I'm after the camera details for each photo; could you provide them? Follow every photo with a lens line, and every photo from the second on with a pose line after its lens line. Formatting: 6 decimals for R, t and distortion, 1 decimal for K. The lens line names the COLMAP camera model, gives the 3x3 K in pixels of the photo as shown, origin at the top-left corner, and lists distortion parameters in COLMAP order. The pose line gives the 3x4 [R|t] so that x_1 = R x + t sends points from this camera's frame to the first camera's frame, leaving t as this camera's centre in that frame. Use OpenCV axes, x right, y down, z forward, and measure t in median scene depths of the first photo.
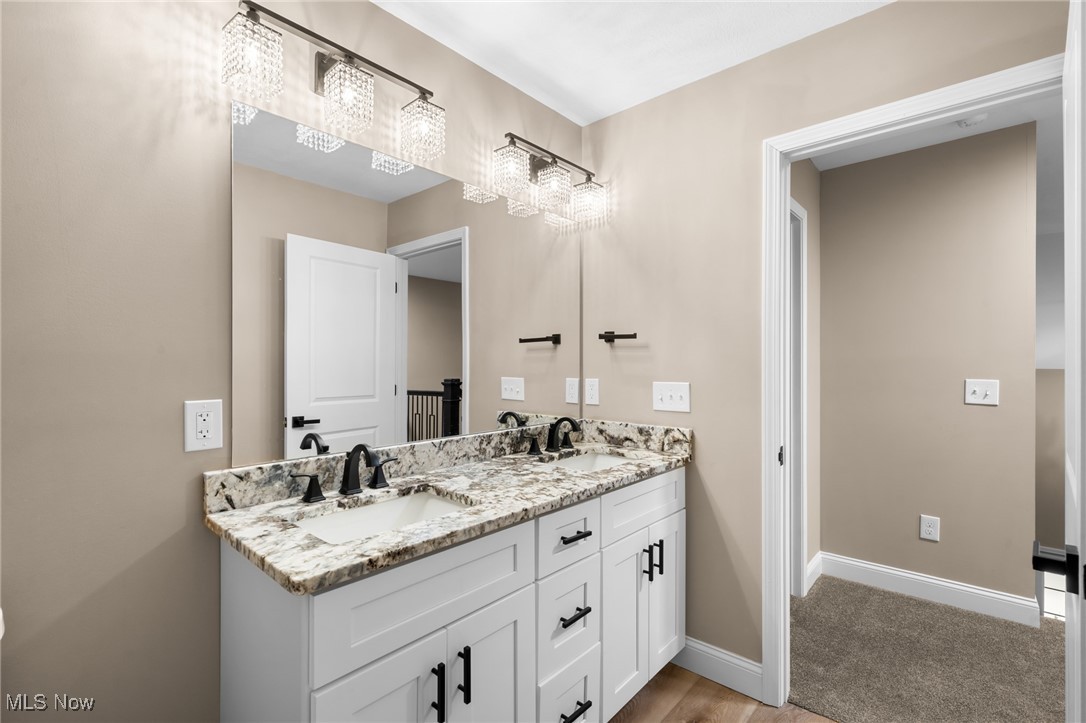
lens RADIAL K [[487.2, 0, 541.9], [0, 487.2, 366.1], [0, 0, 1]] dist [-0.000125, -0.000052]
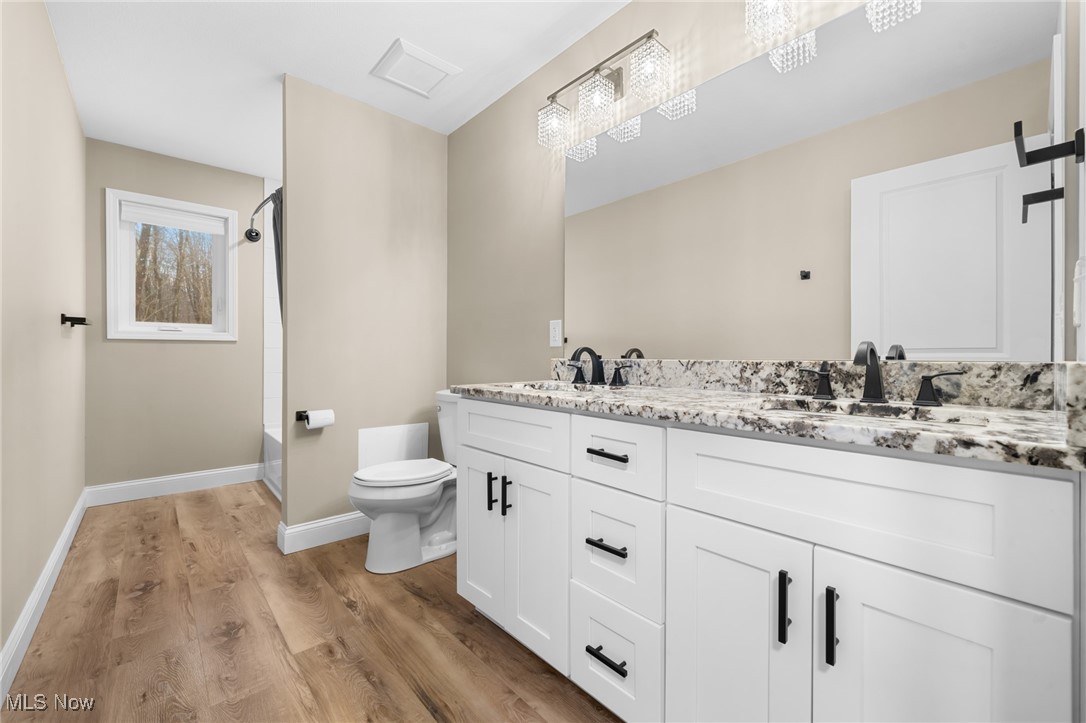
lens RADIAL K [[437.8, 0, 542.1], [0, 437.8, 355.9], [0, 0, 1]] dist [0.007790, 0.000327]
pose [[-0.108011, -0.001094, -0.994149, 0.660775], [-0.008544, 0.999963, -0.000172, 0.137762], [0.994113, 0.008475, -0.108017, 0.750863]]
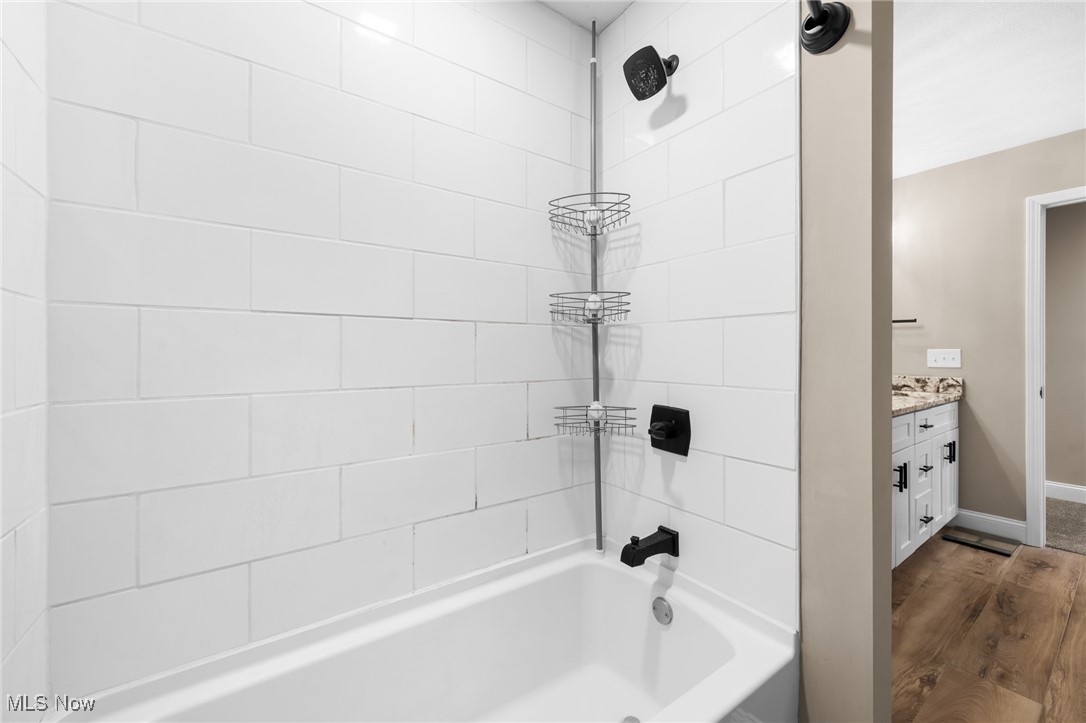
lens RADIAL K [[437.8, 0, 542.1], [0, 437.8, 355.9], [0, 0, 1]] dist [0.007790, 0.000327]
pose [[0.979707, 0.002858, -0.200415, -0.805698], [-0.003573, 0.999988, -0.003207, 0.070397], [0.200404, 0.003858, 0.979706, -0.740629]]
